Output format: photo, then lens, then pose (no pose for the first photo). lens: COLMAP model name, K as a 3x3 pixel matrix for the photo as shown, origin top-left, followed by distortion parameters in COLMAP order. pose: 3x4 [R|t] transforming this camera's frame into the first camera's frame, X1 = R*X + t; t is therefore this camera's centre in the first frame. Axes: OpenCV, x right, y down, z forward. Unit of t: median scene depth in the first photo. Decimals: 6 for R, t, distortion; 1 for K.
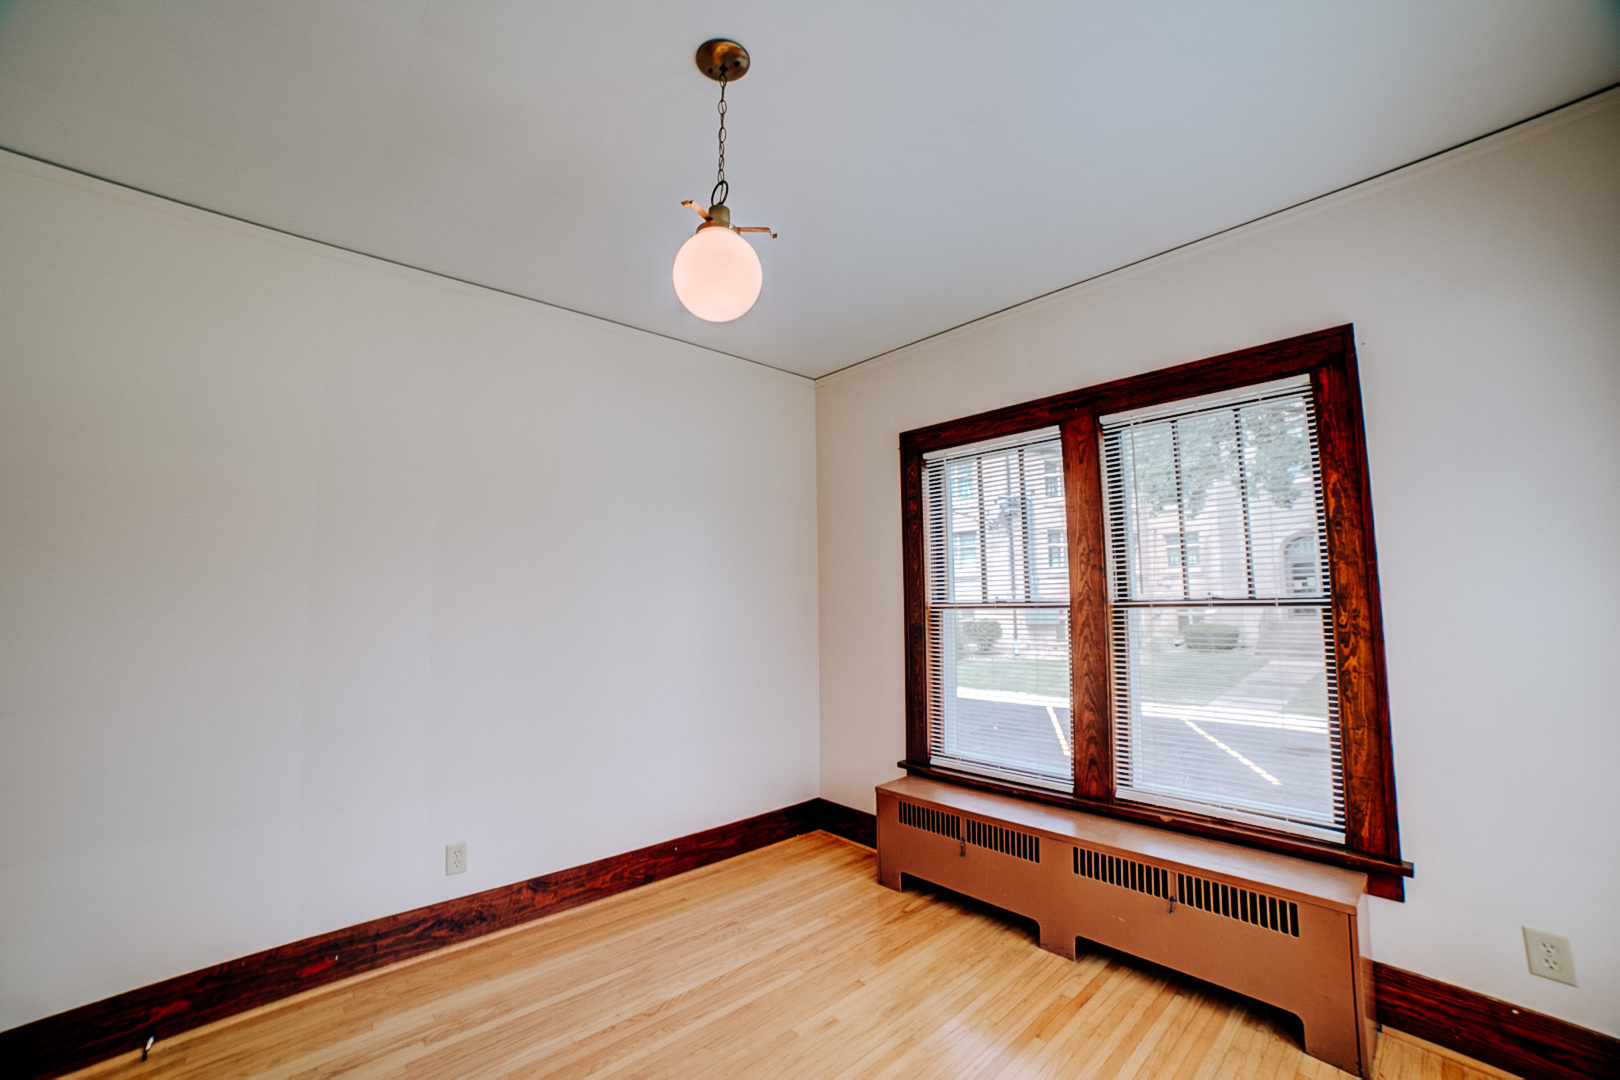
lens RADIAL K [[647.9, 0, 806.5], [0, 647.9, 542.1], [0, 0, 1]] dist [-0.094263, 0.032848]
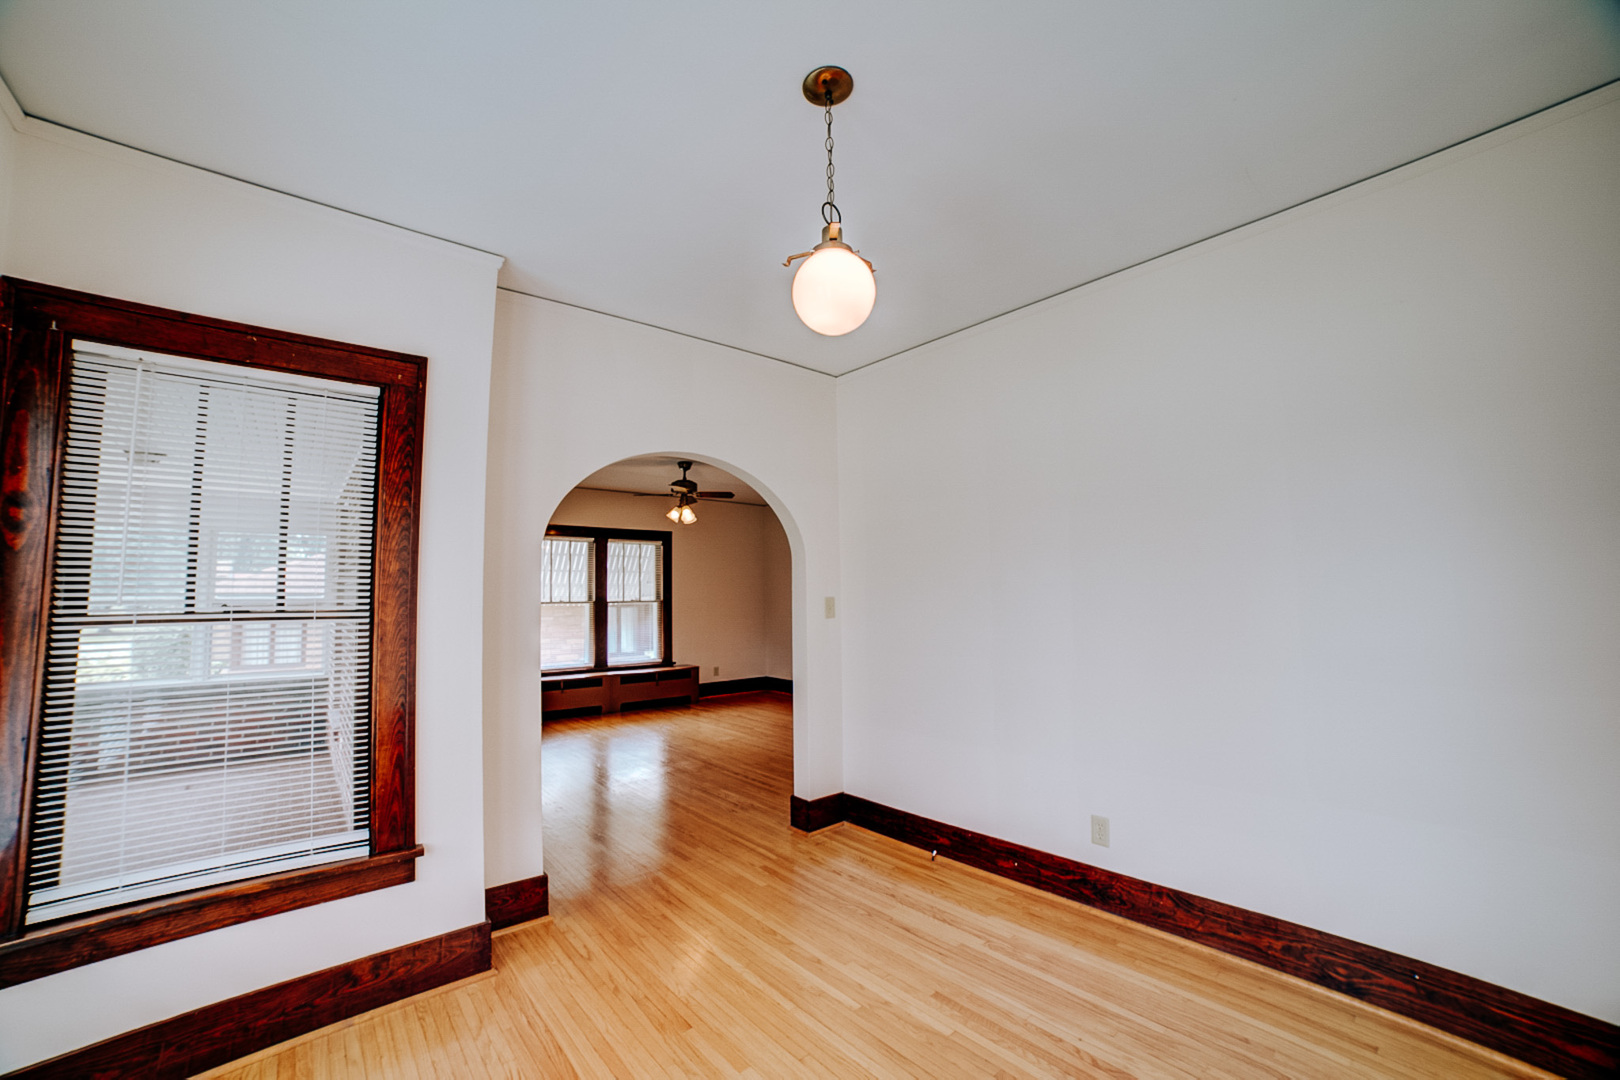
lens RADIAL K [[647.9, 0, 806.5], [0, 647.9, 542.1], [0, 0, 1]] dist [-0.094263, 0.032848]
pose [[-0.044460, -0.076556, -0.996074, 0.434429], [0.113567, 0.990209, -0.081174, 0.036413], [0.992535, -0.116730, -0.035330, 0.454388]]
